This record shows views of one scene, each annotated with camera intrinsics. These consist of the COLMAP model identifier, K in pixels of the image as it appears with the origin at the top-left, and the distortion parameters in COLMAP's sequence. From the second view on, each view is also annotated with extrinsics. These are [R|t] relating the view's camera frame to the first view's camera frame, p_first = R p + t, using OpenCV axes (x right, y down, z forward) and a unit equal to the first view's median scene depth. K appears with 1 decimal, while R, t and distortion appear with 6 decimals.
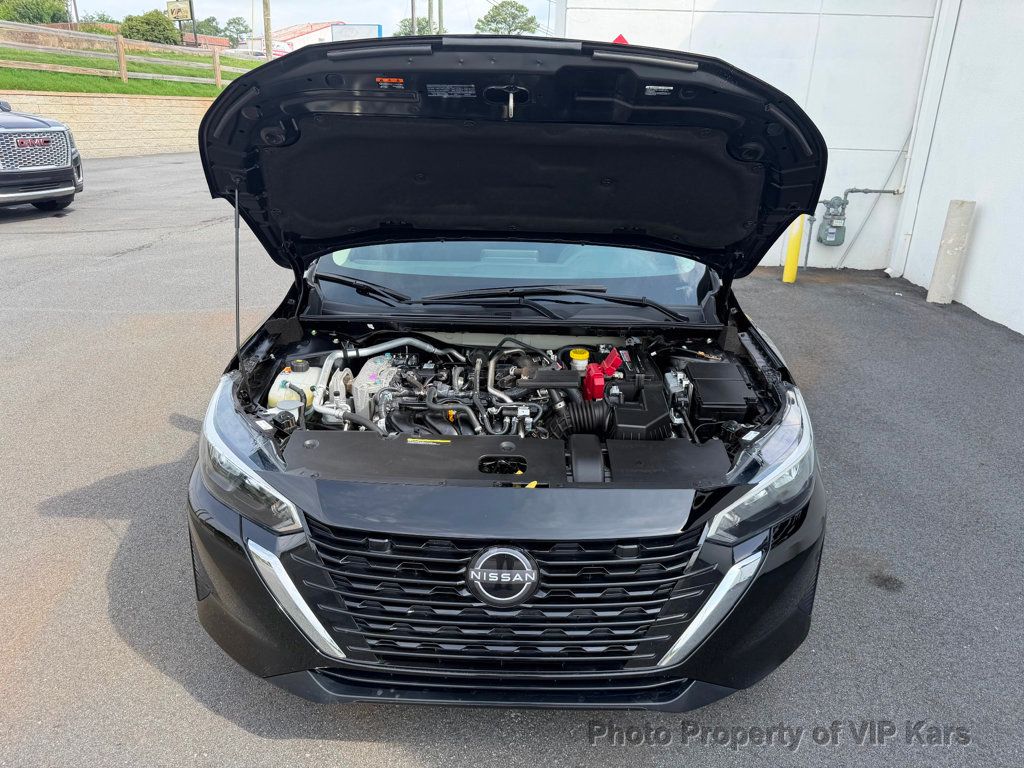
lens RADIAL K [[740.5, 0, 515.2], [0, 740.5, 381.9], [0, 0, 1]] dist [0.019147, -0.017532]
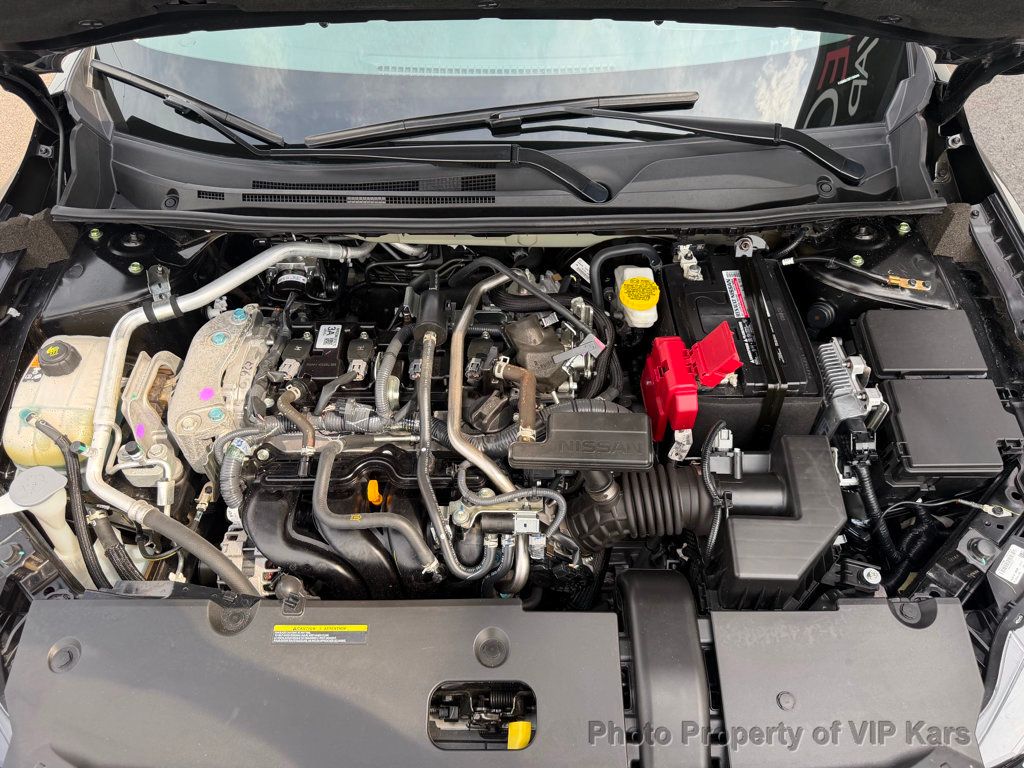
lens RADIAL K [[740.5, 0, 510.5], [0, 740.5, 384.2], [0, 0, 1]] dist [0.019147, -0.017532]
pose [[0.999574, -0.023360, -0.017497, 0.010500], [0.028874, 0.878908, 0.476117, -0.229891], [0.004256, -0.476419, 0.879208, 0.579802]]
